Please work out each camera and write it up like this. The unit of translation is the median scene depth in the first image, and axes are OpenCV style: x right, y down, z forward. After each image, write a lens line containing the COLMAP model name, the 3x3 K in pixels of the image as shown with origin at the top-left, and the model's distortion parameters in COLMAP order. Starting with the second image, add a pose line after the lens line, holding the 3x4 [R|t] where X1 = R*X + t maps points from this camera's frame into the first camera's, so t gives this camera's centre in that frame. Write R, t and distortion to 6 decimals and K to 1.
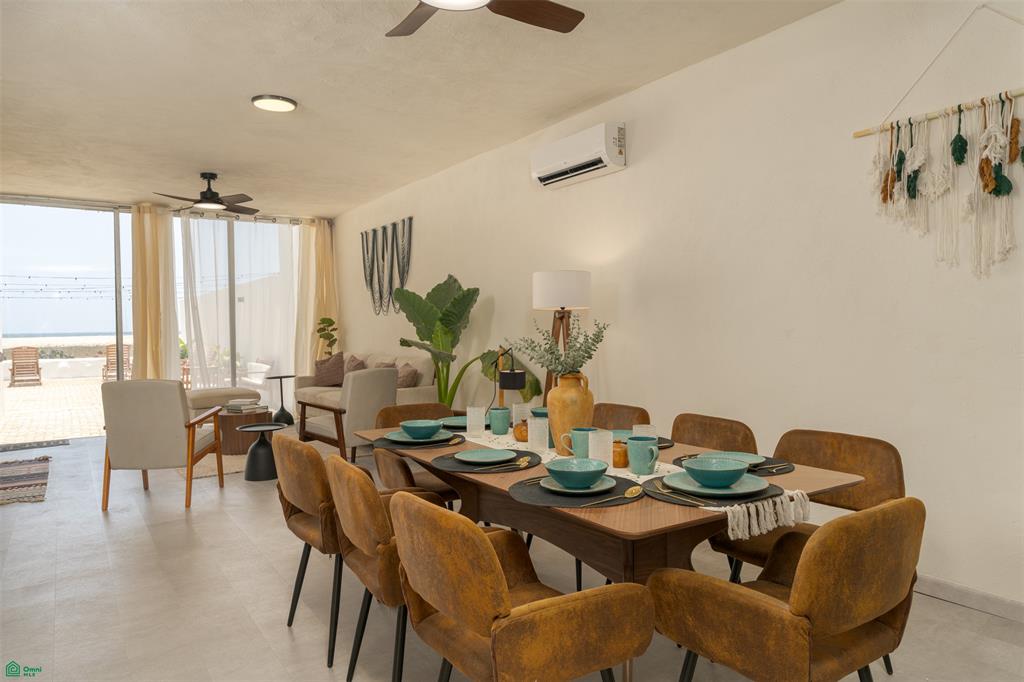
lens RADIAL K [[672.0, 0, 512.0], [0, 672.0, 341.0], [0, 0, 1]] dist [0.007624, 0.001970]
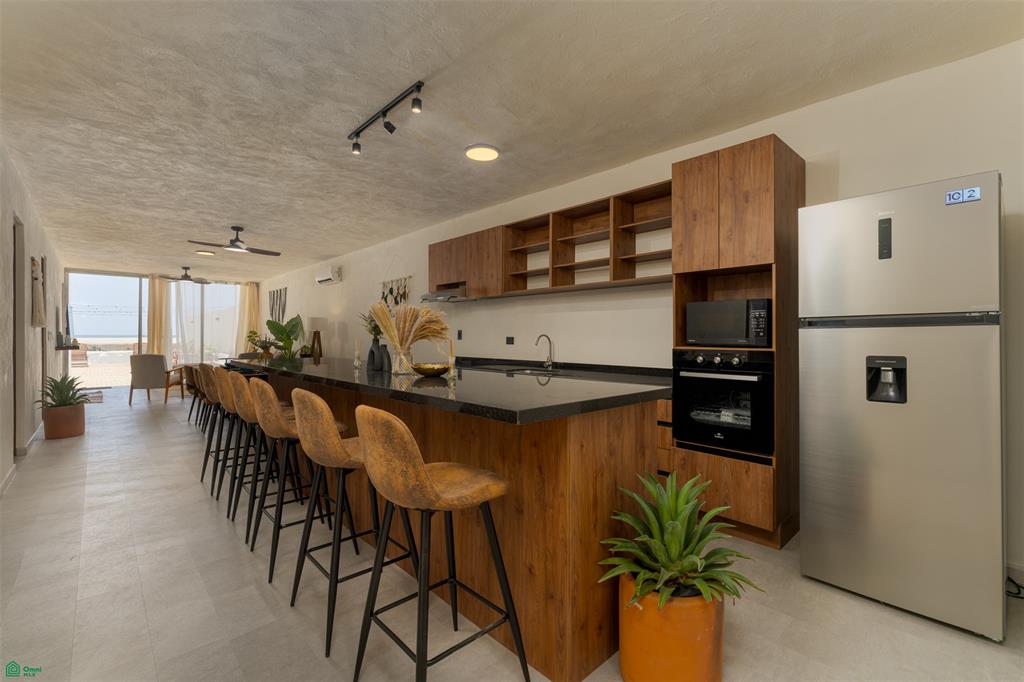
lens RADIAL K [[447.7, 0, 513.2], [0, 447.7, 335.6], [0, 0, 1]] dist [-0.000092, -0.000236]
pose [[0.986677, 0.020225, 0.161427, 0.325513], [-0.016202, 0.999525, -0.026200, 0.004046], [-0.161880, 0.023236, 0.986537, -0.540726]]
